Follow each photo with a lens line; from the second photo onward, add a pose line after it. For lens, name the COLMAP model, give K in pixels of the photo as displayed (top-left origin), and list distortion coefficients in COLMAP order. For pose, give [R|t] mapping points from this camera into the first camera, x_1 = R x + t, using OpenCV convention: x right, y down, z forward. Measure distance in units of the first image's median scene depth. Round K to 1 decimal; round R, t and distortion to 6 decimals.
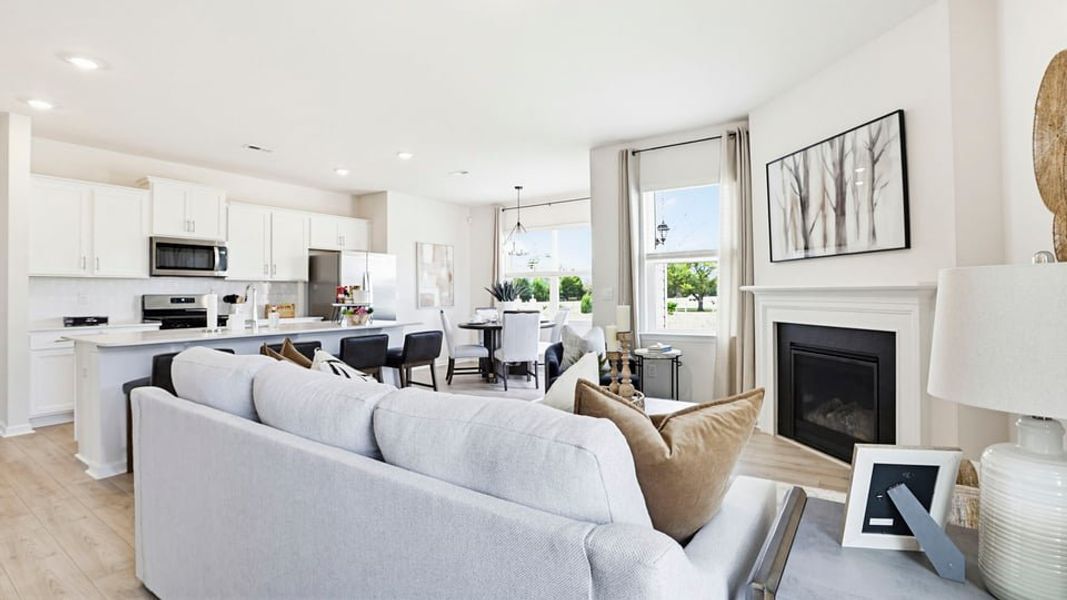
lens RADIAL K [[486.2, 0, 528.0], [0, 486.2, 291.8], [0, 0, 1]] dist [-0.025403, 0.000833]
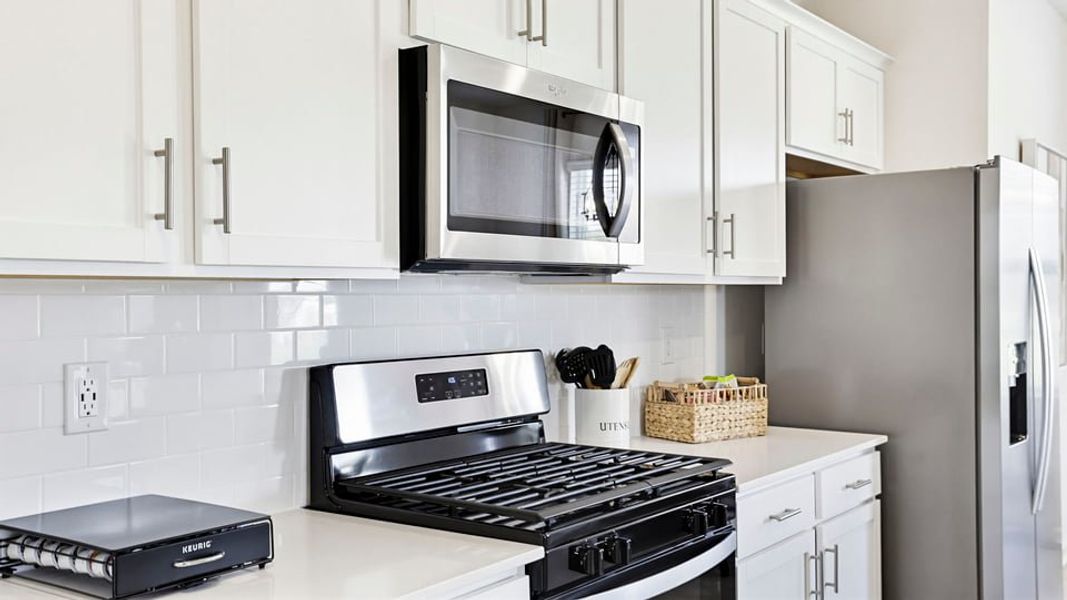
lens RADIAL K [[1036.9, 0, 554.6], [0, 1036.9, 298.9], [0, 0, 1]] dist [0.046110, 0.000000]
pose [[0.999989, 0.003749, -0.002727, -0.974131], [-0.003728, 0.999963, 0.007809, -0.031809], [0.002756, -0.007799, 0.999966, 0.807719]]
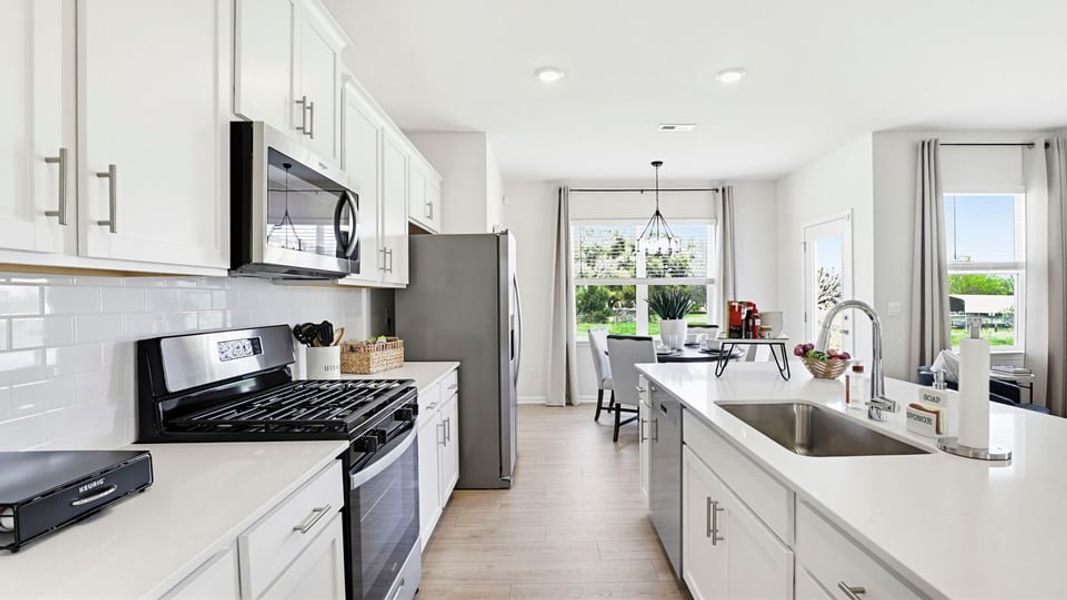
lens RADIAL K [[494.9, 0, 547.8], [0, 494.9, 297.3], [0, 0, 1]] dist [-0.037672, 0.008869]
pose [[0.810023, 0.000118, 0.586398, -1.072218], [0.001049, 0.999998, -0.001649, -0.021052], [-0.586398, 0.001951, 0.810021, 0.899773]]
